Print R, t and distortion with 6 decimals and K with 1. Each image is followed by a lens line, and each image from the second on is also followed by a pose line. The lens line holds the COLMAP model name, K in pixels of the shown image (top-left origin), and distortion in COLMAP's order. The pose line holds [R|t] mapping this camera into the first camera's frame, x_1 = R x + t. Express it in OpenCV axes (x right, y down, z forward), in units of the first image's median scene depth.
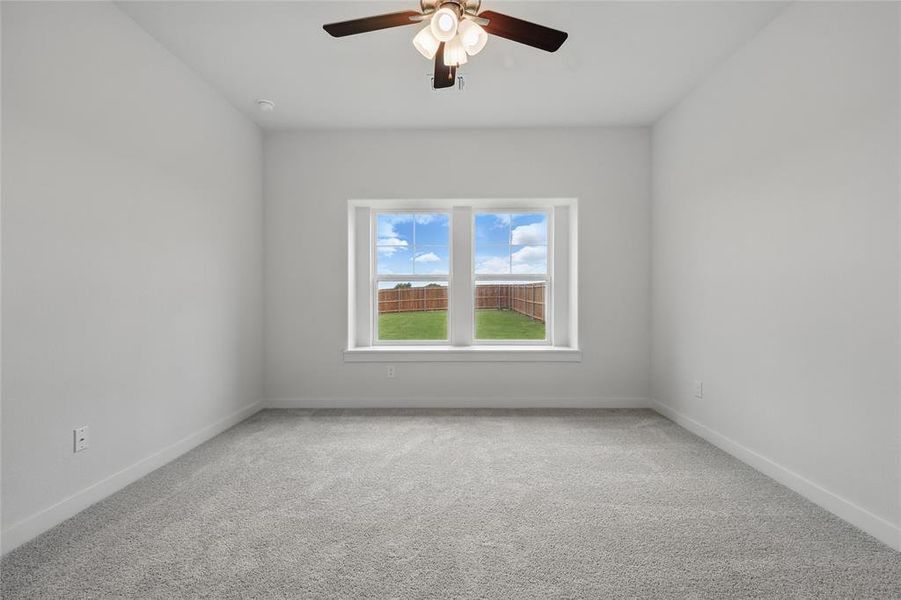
lens RADIAL K [[396.8, 0, 450.6], [0, 396.8, 299.8], [0, 0, 1]] dist [0.006201, 0.000400]
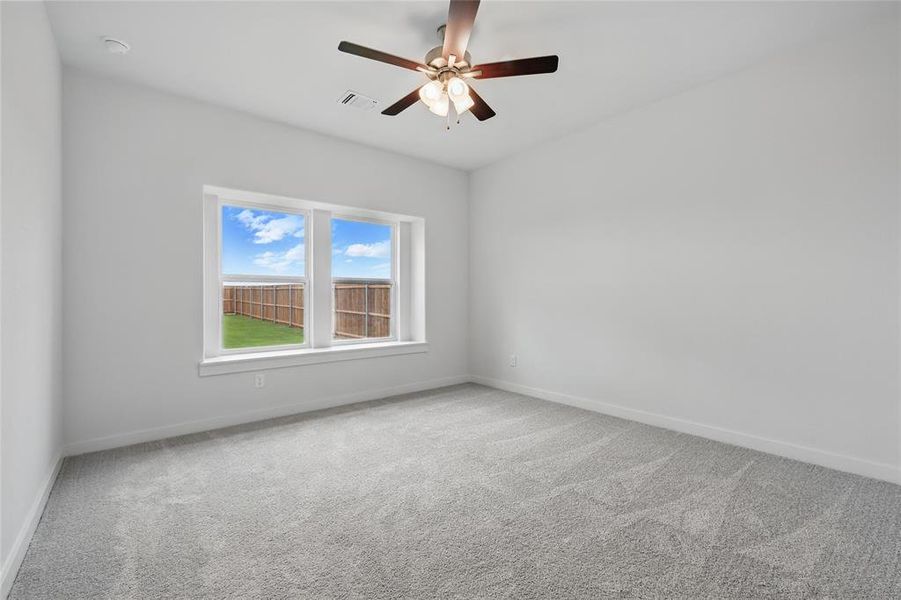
lens RADIAL K [[396.8, 0, 455.6], [0, 396.8, 299.2], [0, 0, 1]] dist [0.006201, 0.000400]
pose [[0.765660, -0.002021, 0.643243, -0.371123], [0.007704, 0.999952, -0.006028, 0.001821], [-0.643200, 0.009571, 0.765639, 0.005367]]
